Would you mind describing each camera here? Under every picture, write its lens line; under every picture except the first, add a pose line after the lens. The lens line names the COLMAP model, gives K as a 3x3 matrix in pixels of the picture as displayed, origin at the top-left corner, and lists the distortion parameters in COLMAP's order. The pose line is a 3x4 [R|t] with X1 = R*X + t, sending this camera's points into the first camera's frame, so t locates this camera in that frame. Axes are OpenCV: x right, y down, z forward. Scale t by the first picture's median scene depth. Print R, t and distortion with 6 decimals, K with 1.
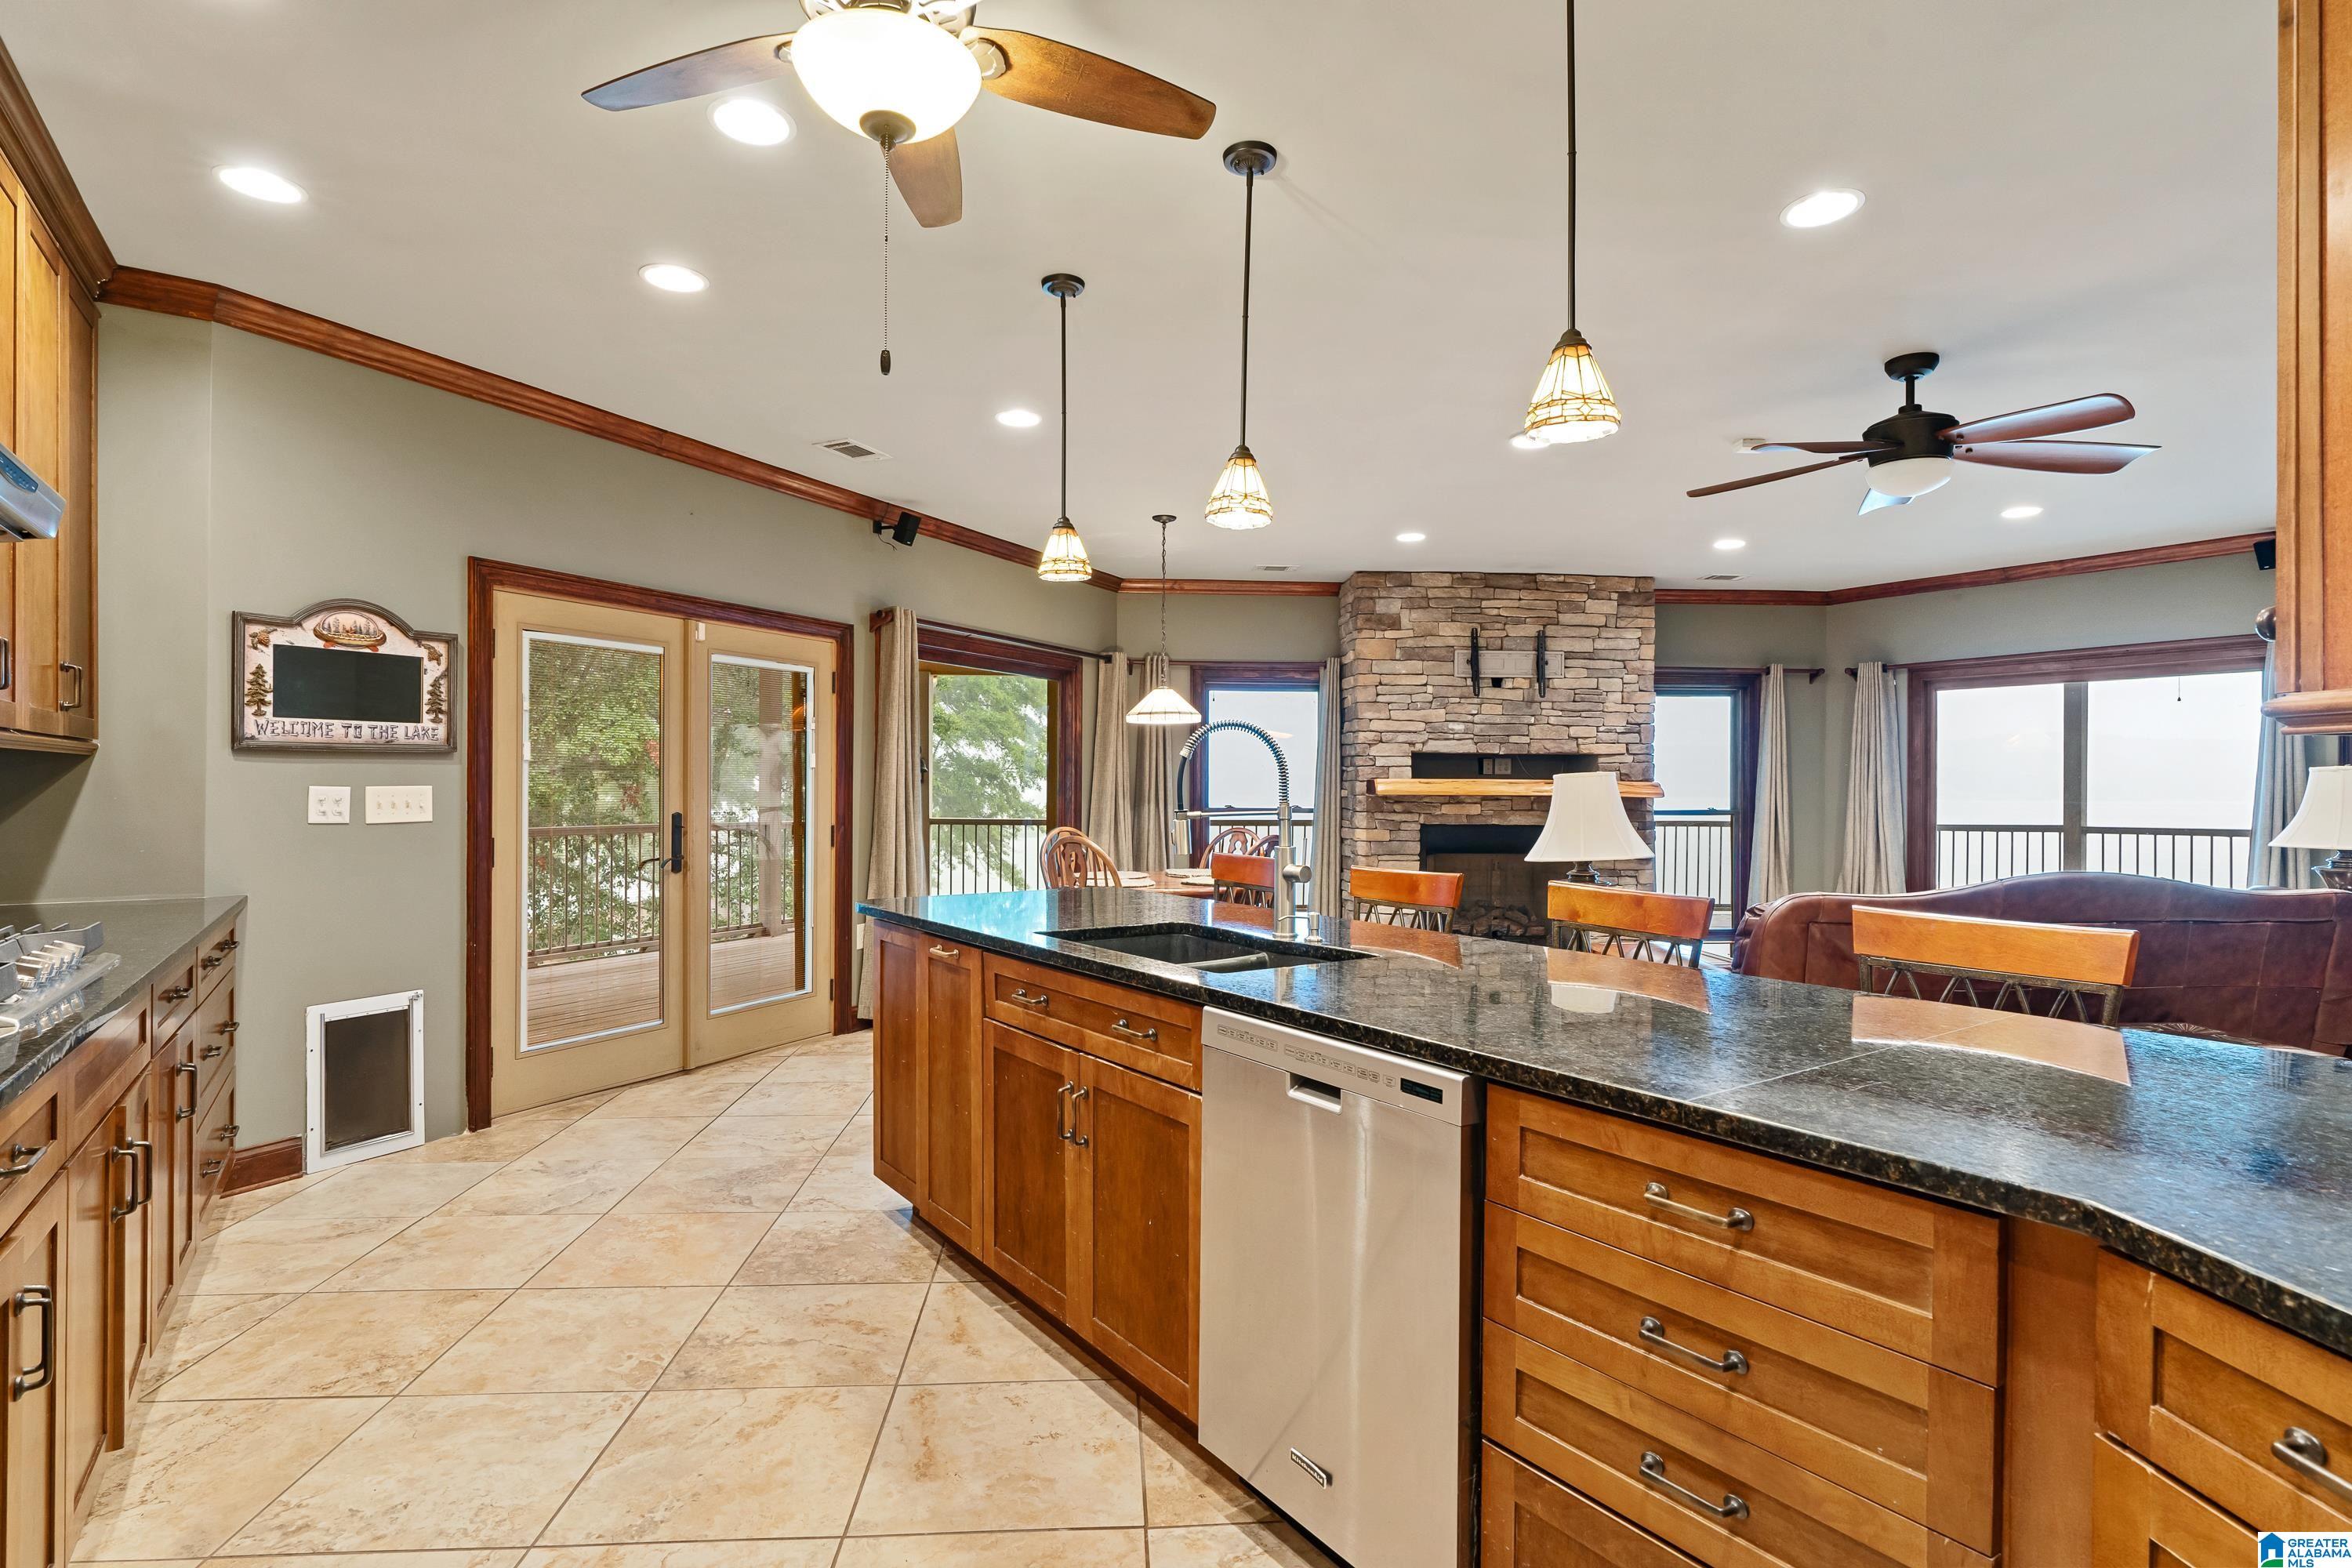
lens RADIAL K [[1173.9, 0, 1183.7], [0, 1173.9, 794.0], [0, 0, 1]] dist [-0.003478, -0.000269]
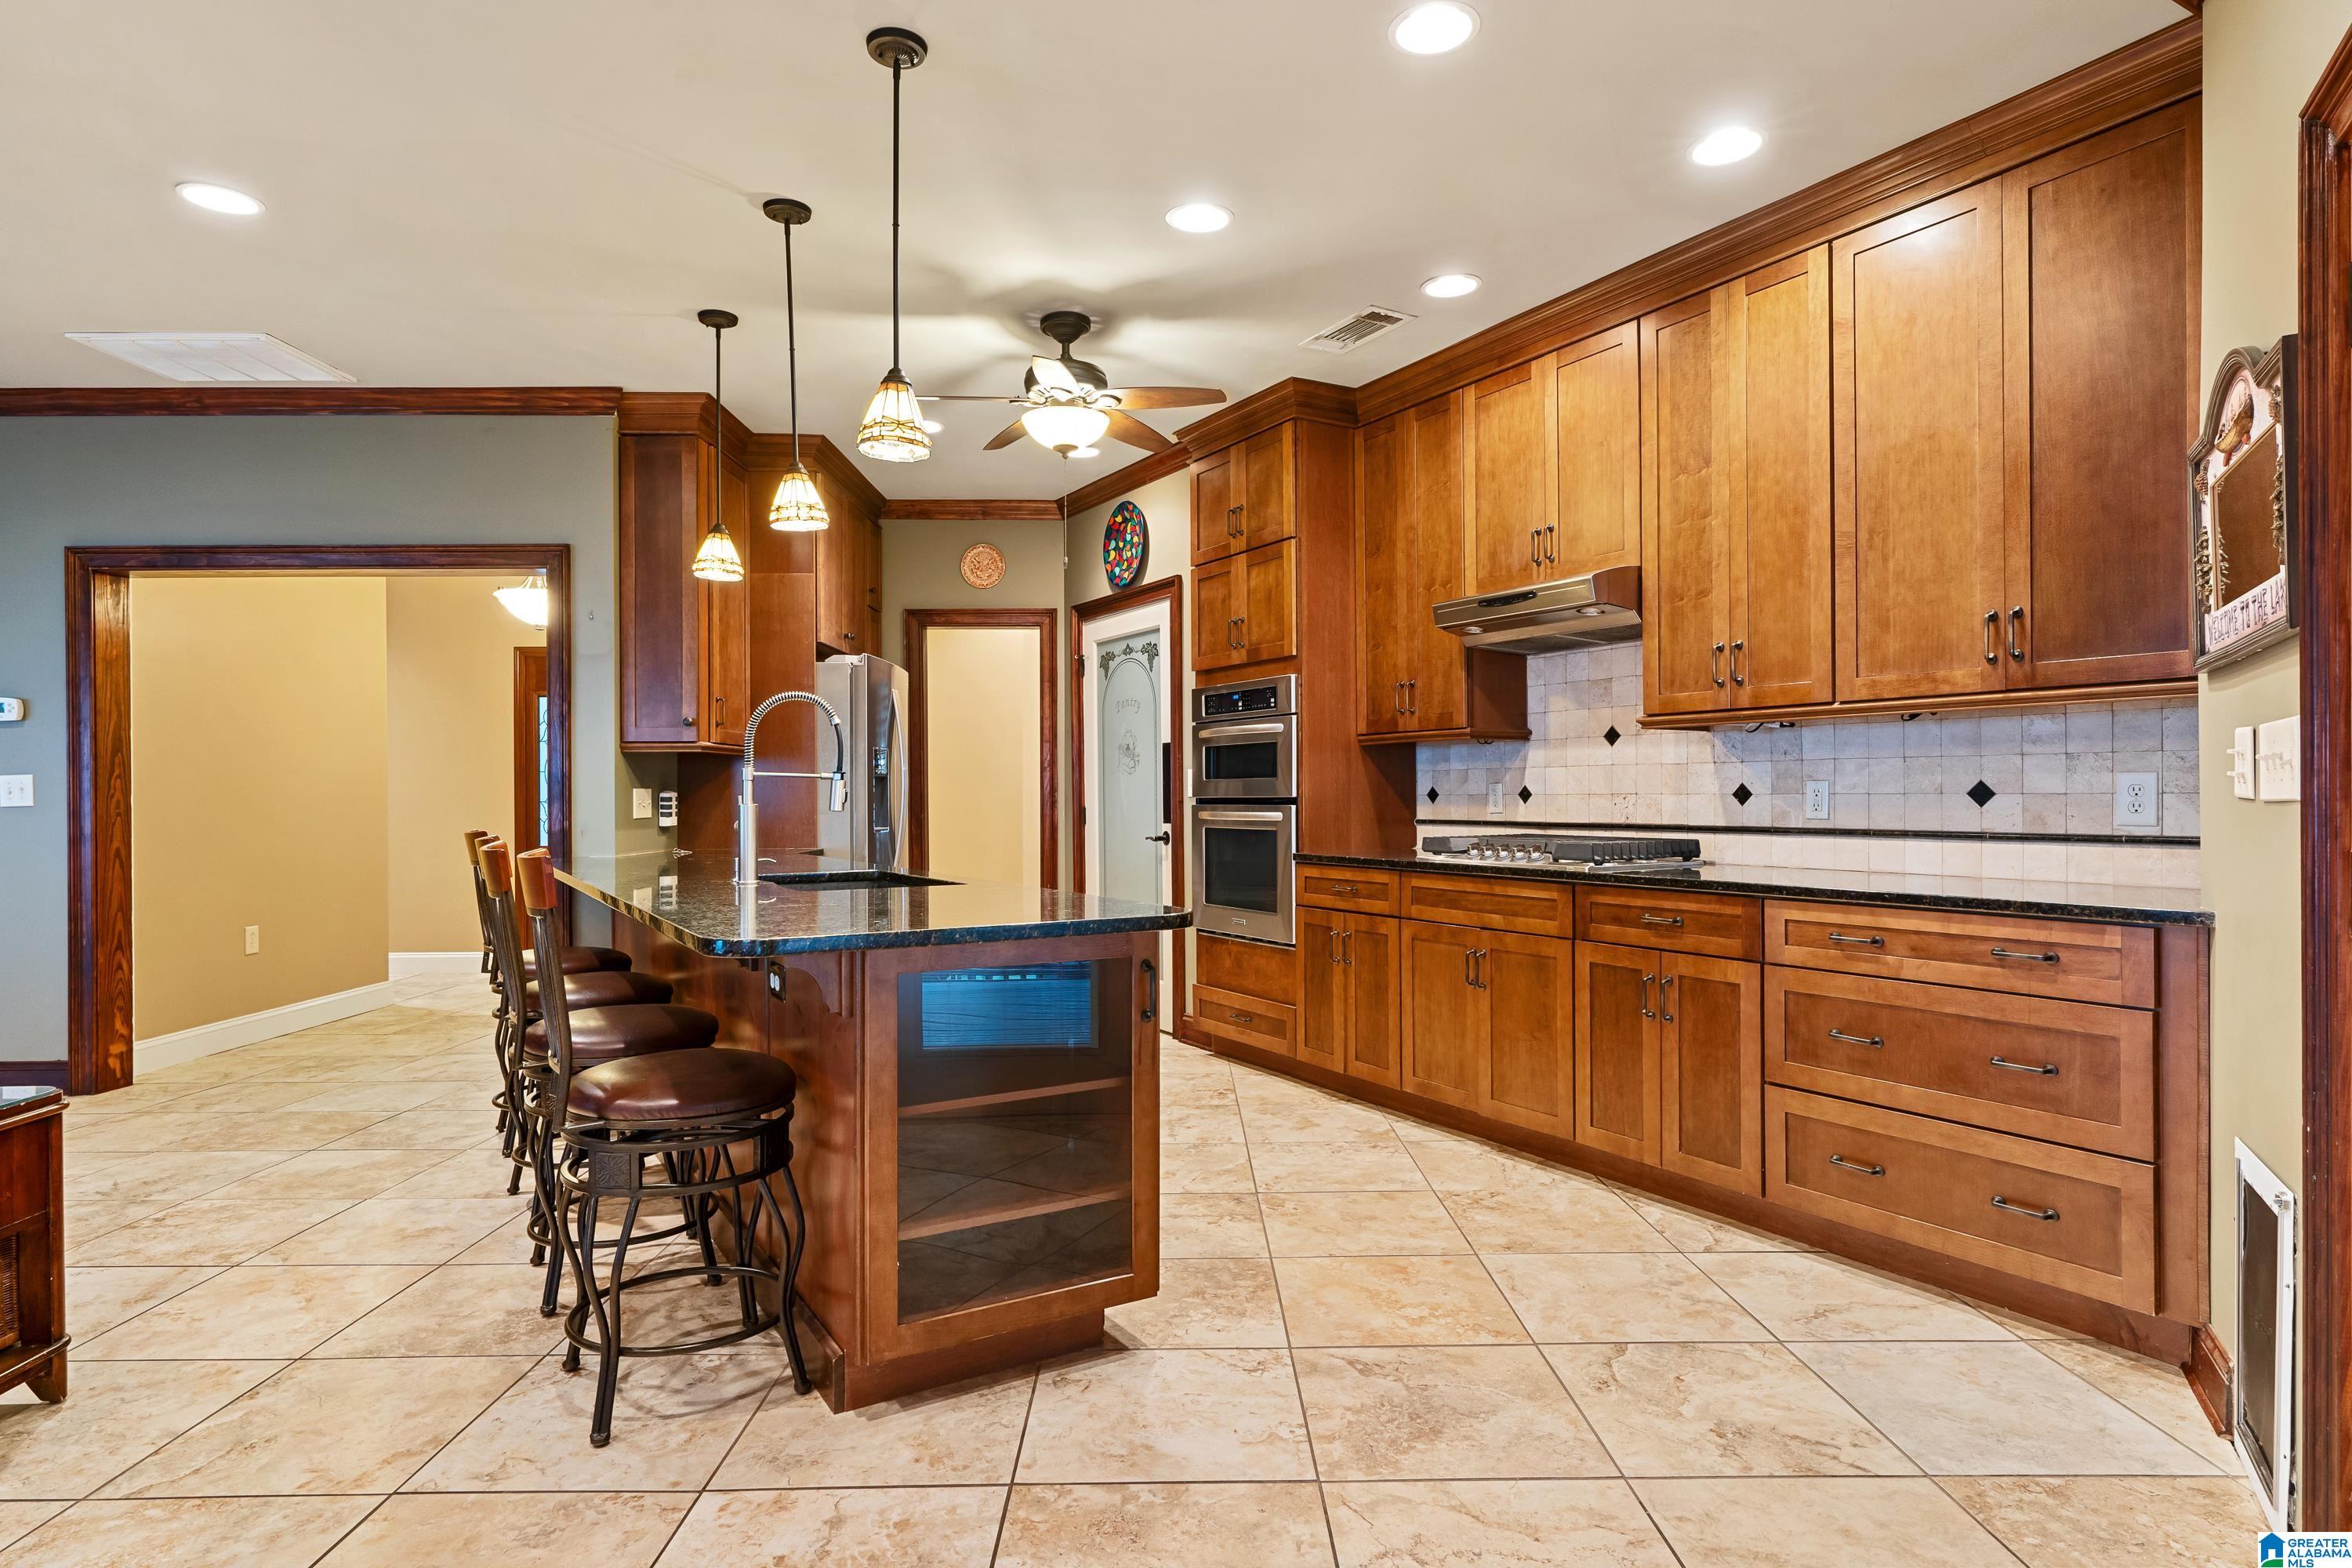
lens RADIAL K [[1263.9, 0, 1175.3], [0, 1263.9, 776.2], [0, 0, 1]] dist [-0.003471, -0.000450]
pose [[-0.997825, 0.000731, 0.065918, -0.139655], [0.000475, 0.999992, -0.003901, 0.007802], [-0.065921, -0.003861, -0.997817, 0.759219]]
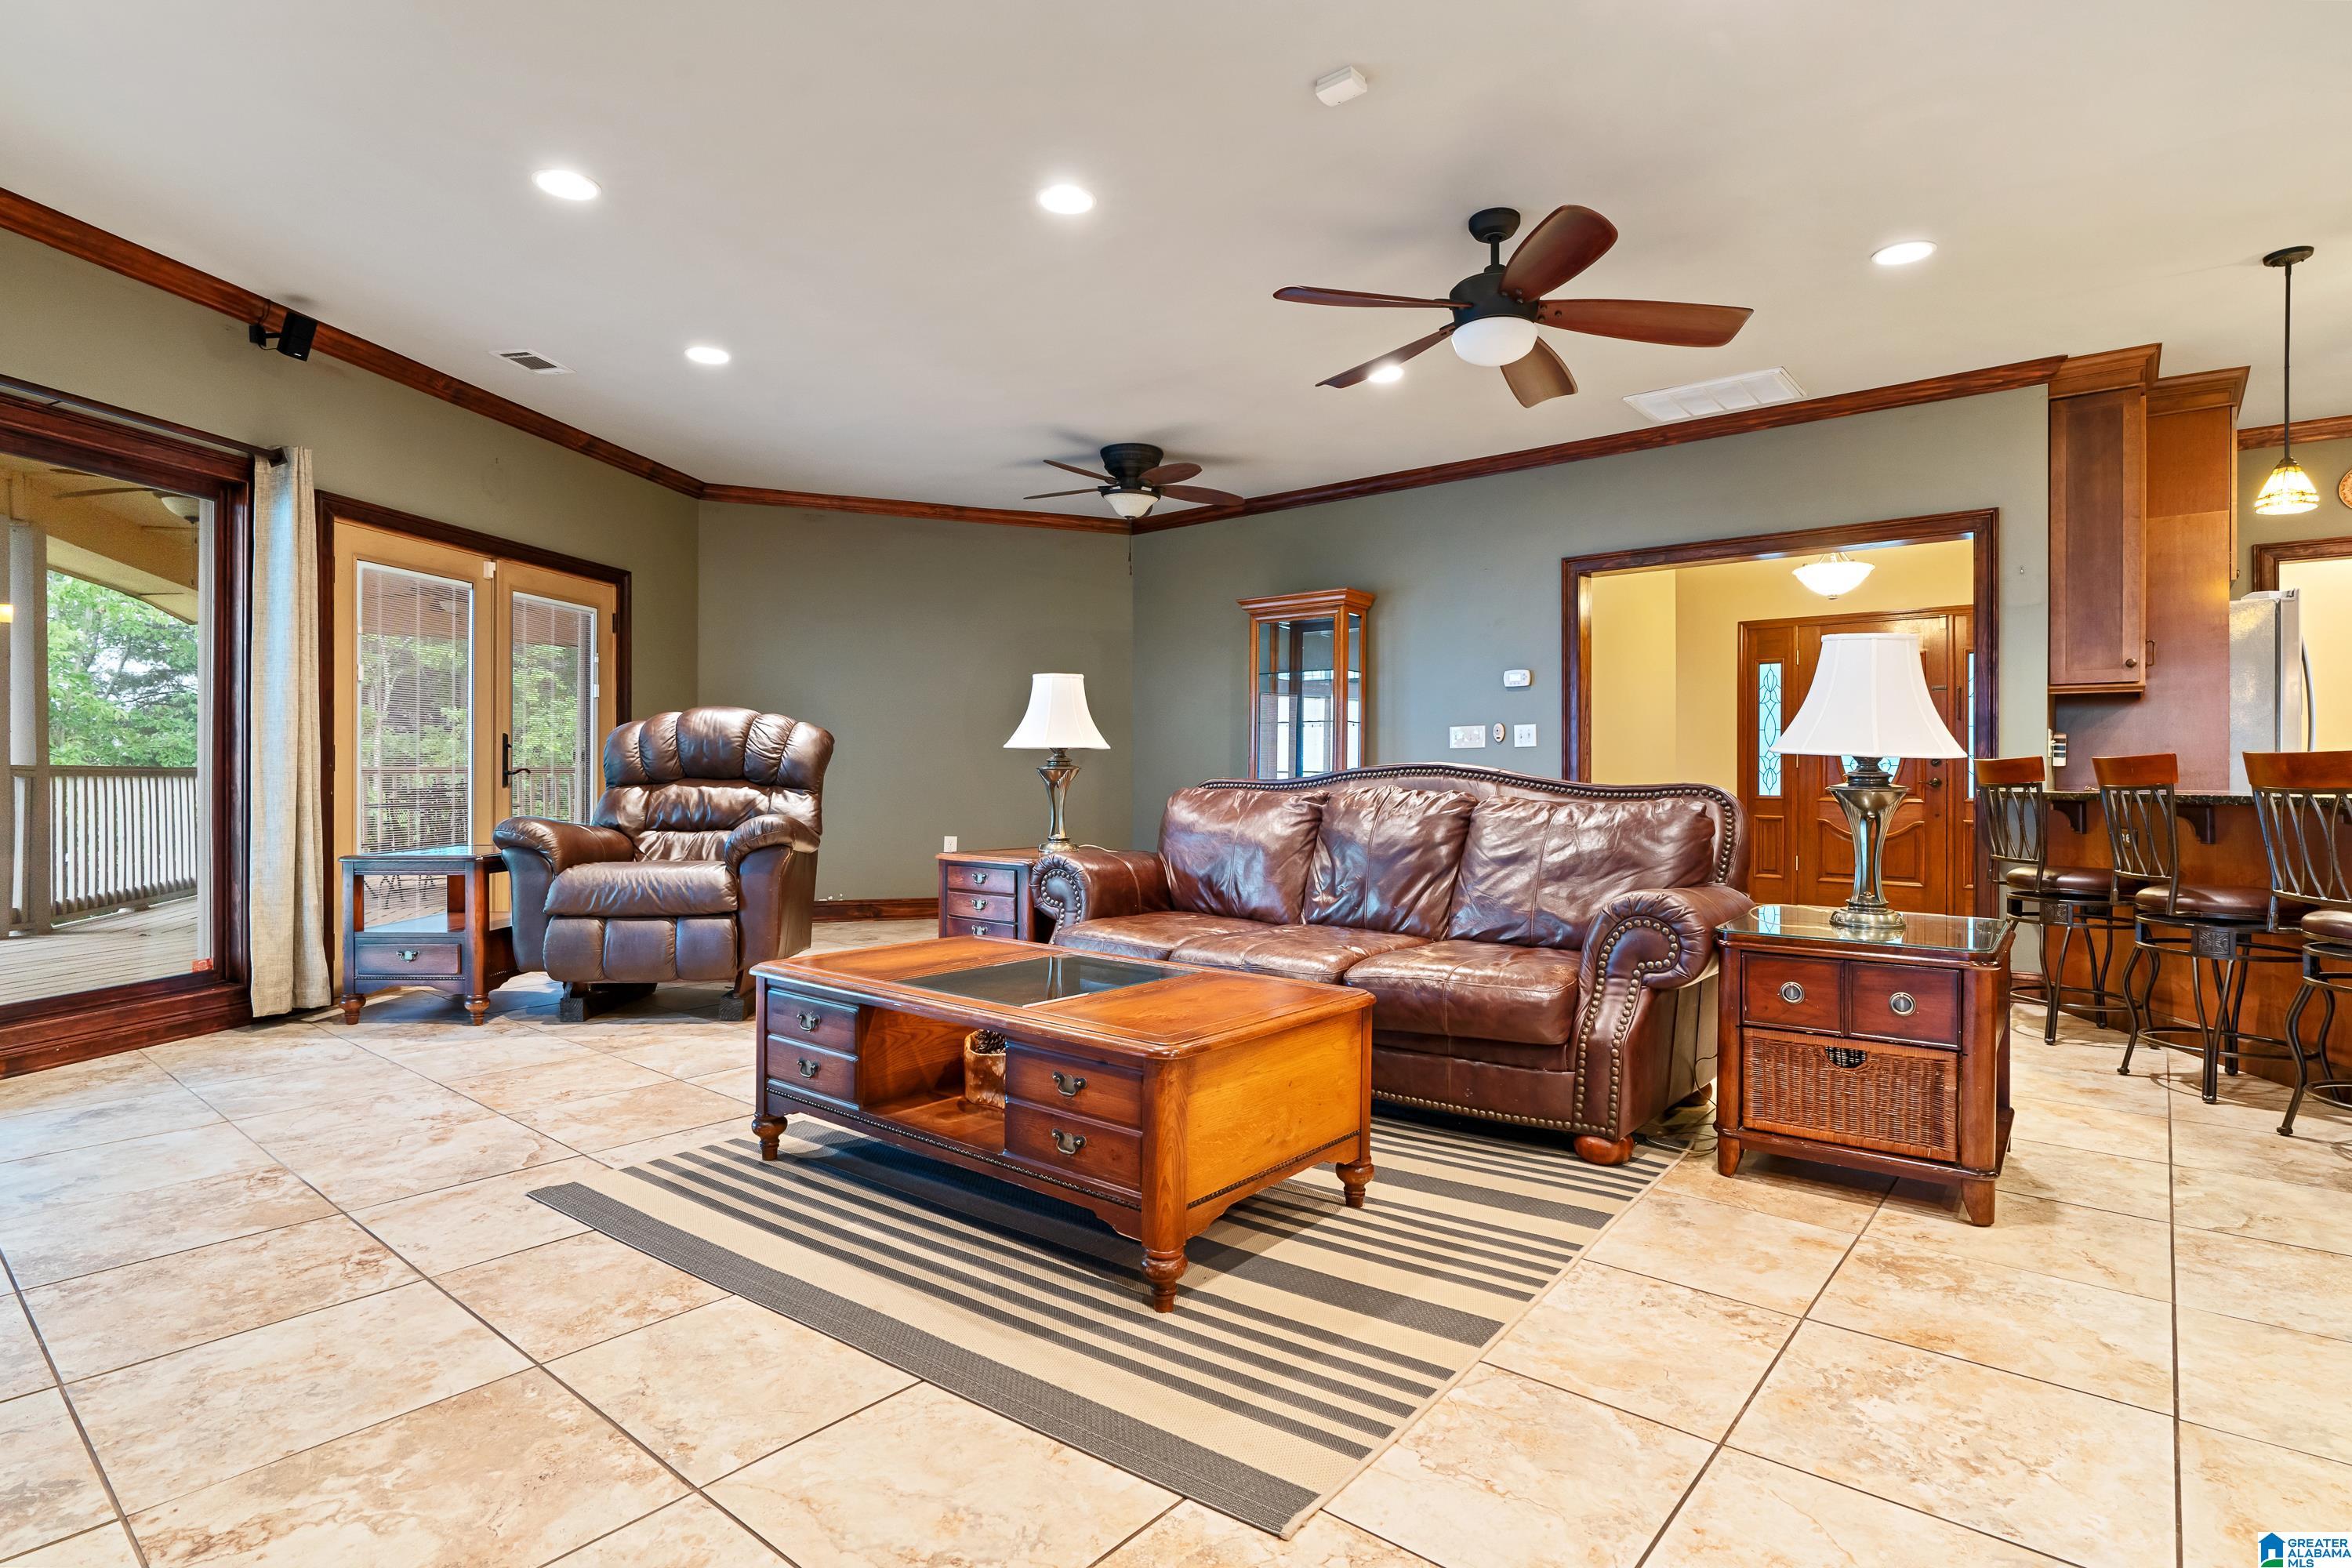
lens RADIAL K [[1179.2, 0, 1174.8], [0, 1179.2, 758.9], [0, 0, 1]] dist [-0.000899, -0.000174]
pose [[-0.719571, -0.000618, 0.694418, 0.075644], [-0.003158, 0.999992, -0.002382, 0.031083], [-0.694411, -0.003907, -0.719568, 0.933844]]
